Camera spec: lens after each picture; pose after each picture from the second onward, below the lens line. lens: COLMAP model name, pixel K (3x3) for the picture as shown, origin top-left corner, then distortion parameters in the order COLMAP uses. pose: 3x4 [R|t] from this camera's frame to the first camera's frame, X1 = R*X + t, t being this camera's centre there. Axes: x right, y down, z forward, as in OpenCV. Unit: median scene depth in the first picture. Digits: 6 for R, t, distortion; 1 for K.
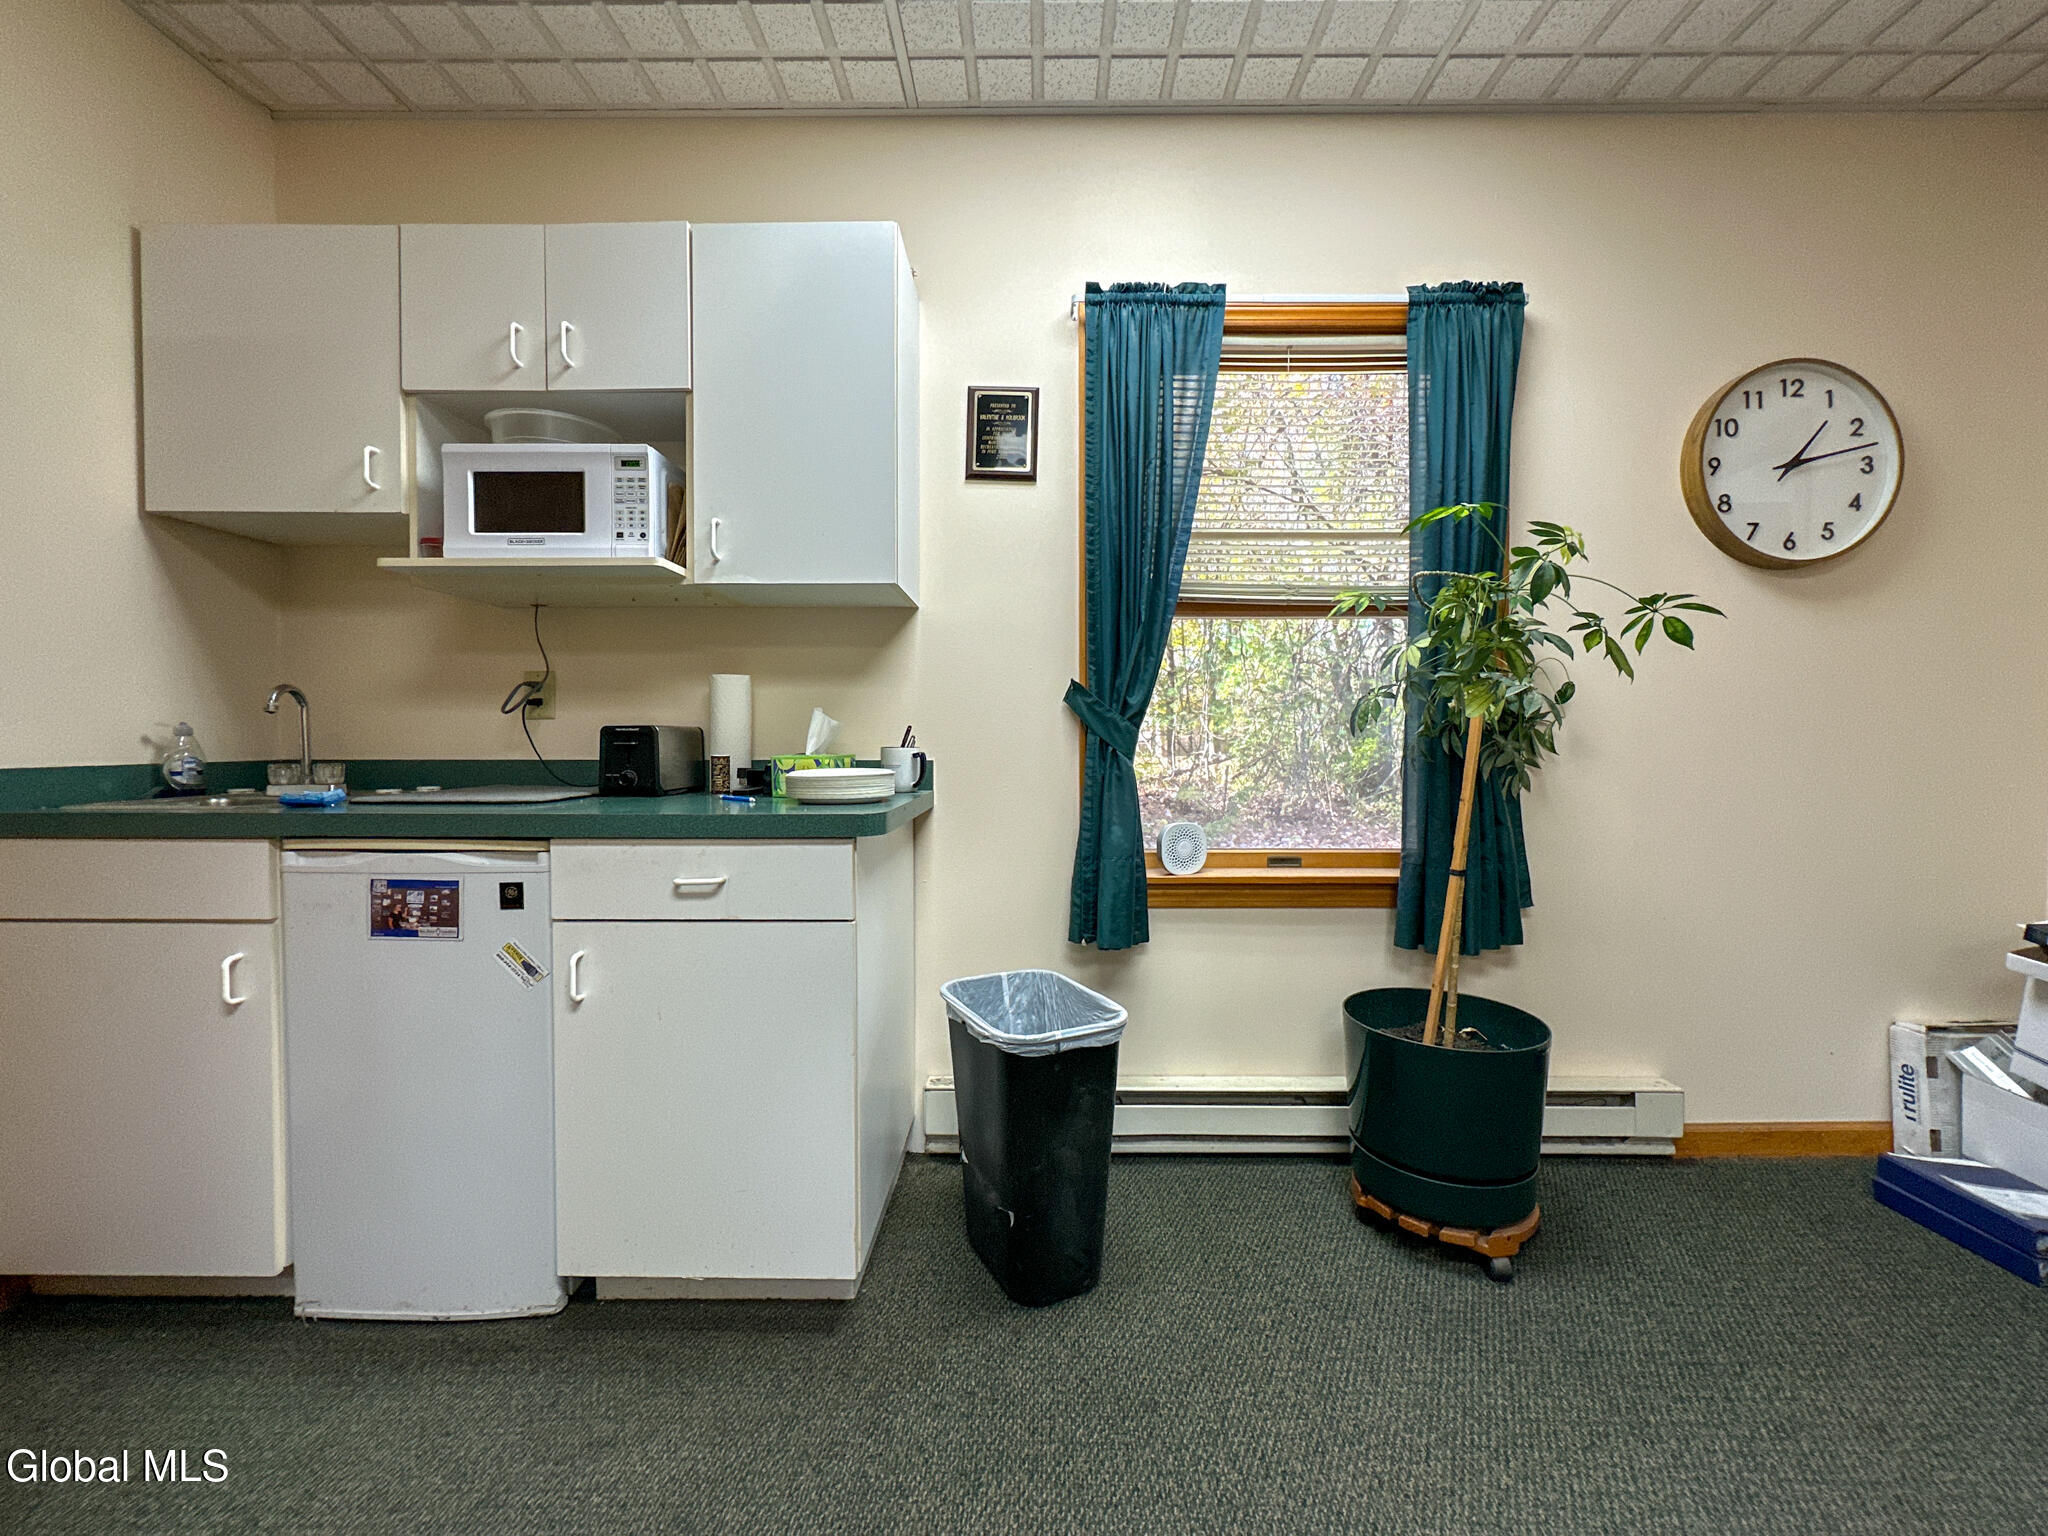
lens RADIAL K [[823.0, 0, 1030.5], [0, 823.0, 757.6], [0, 0, 1]] dist [0.012257, -0.000011]
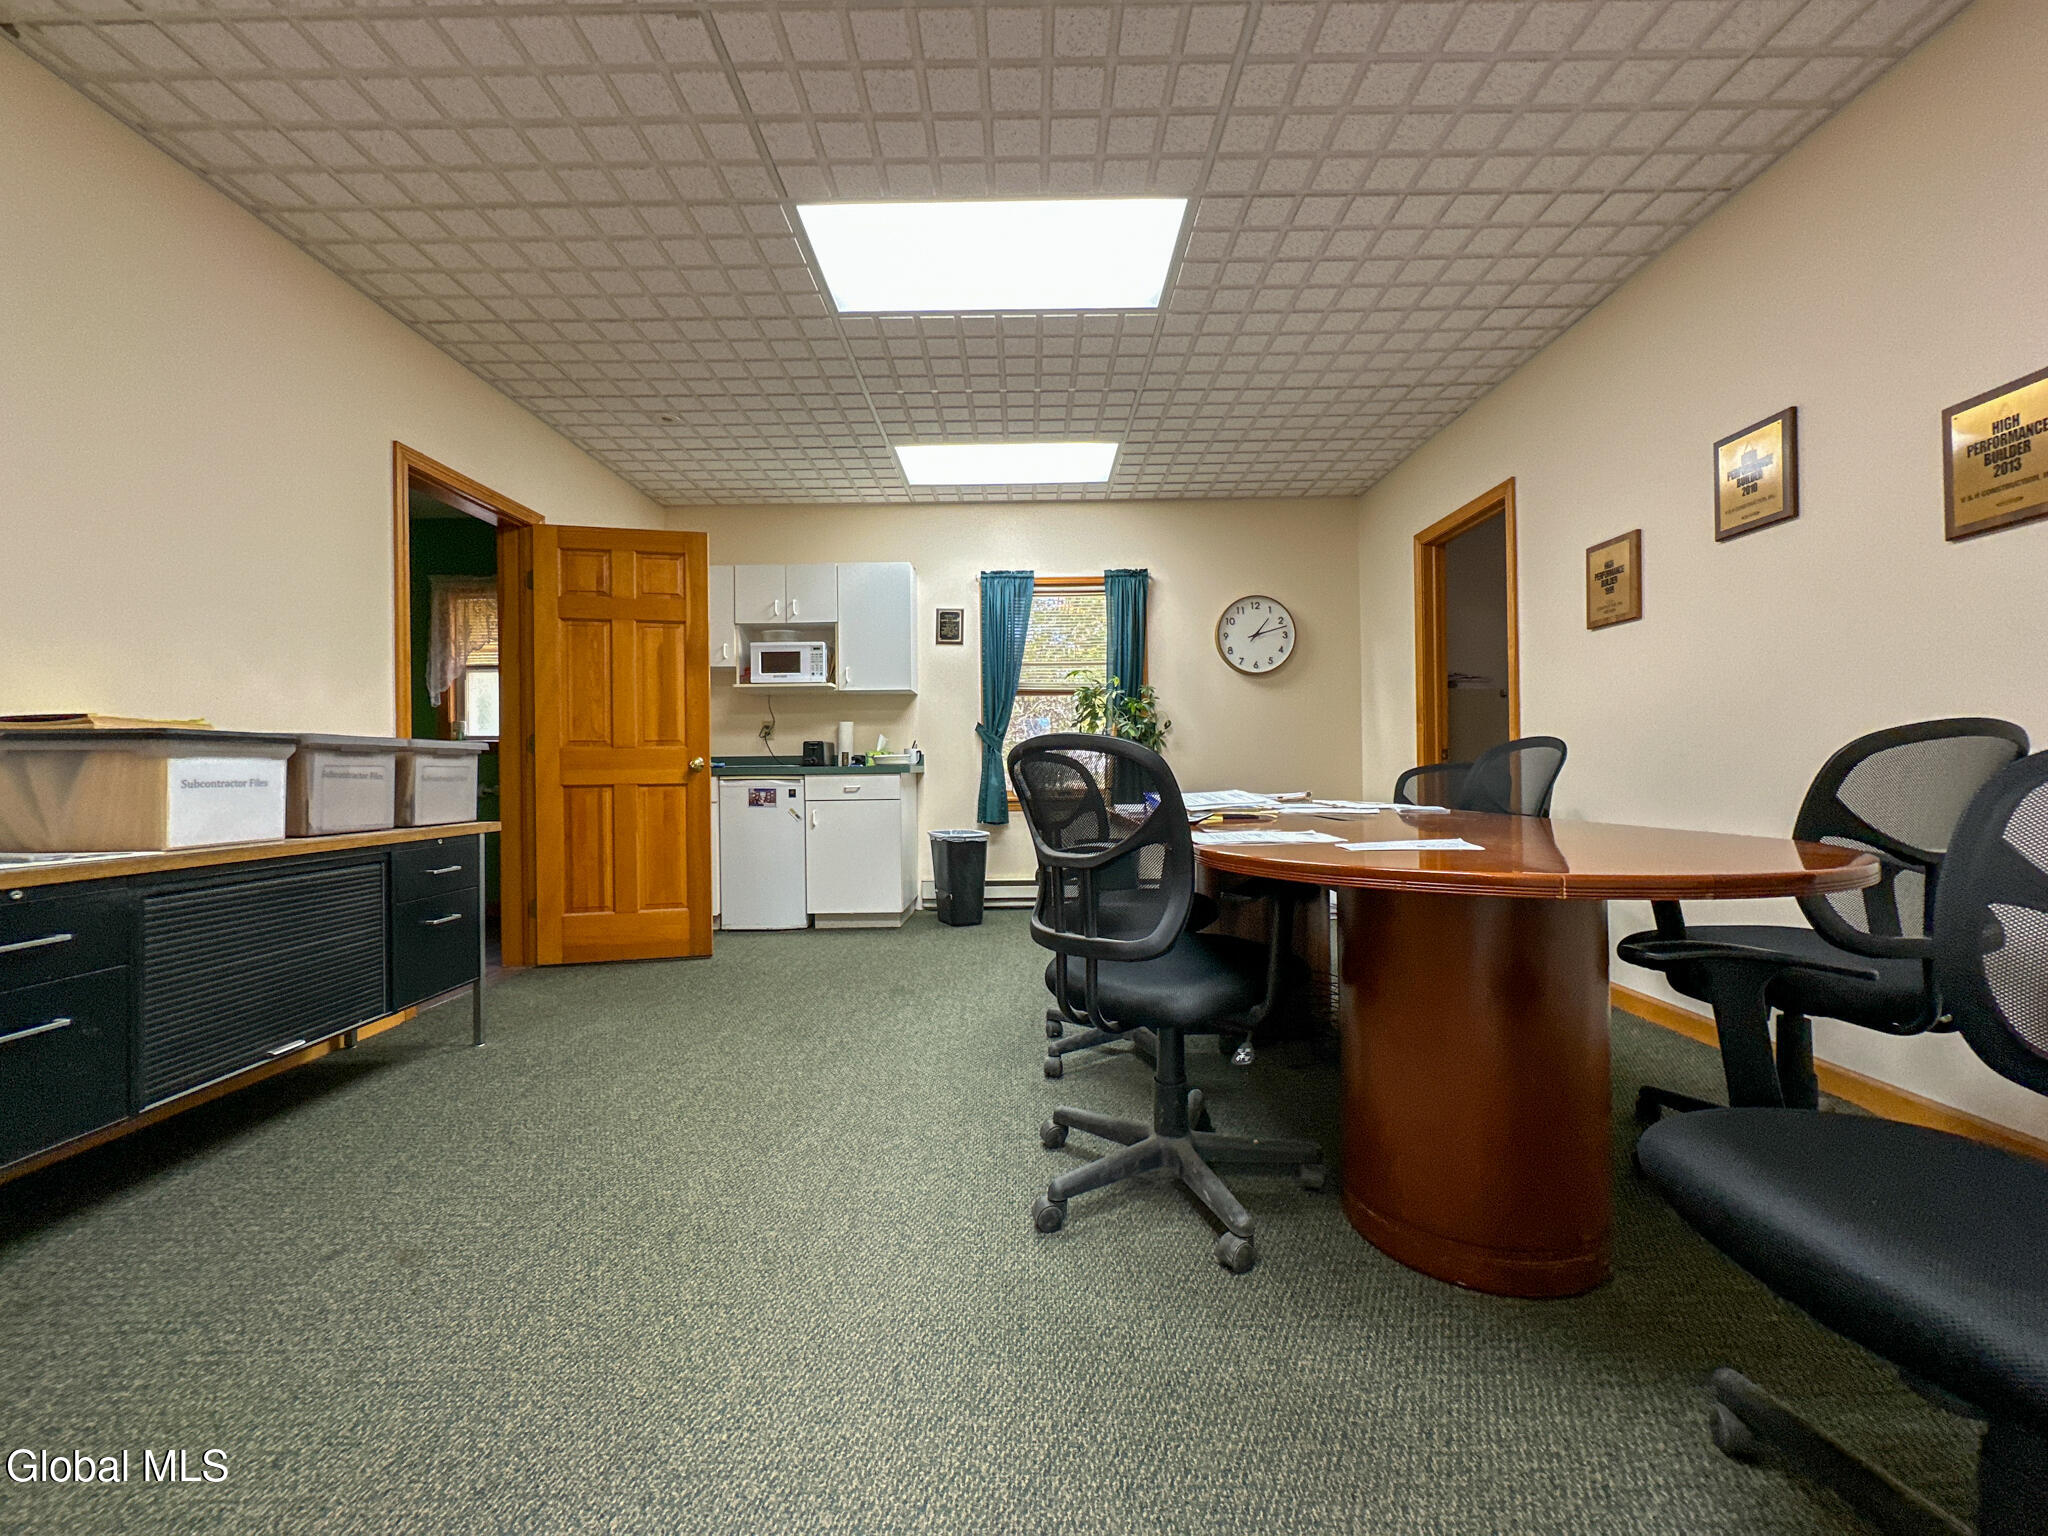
lens RADIAL K [[823.0, 0, 1018.9], [0, 823.0, 768.6], [0, 0, 1]] dist [0.012257, -0.000011]
pose [[0.999910, -0.013403, -0.000637, 0.185326], [0.013382, 0.999572, -0.025996, 0.124171], [0.000985, 0.025985, 0.999662, -1.622109]]
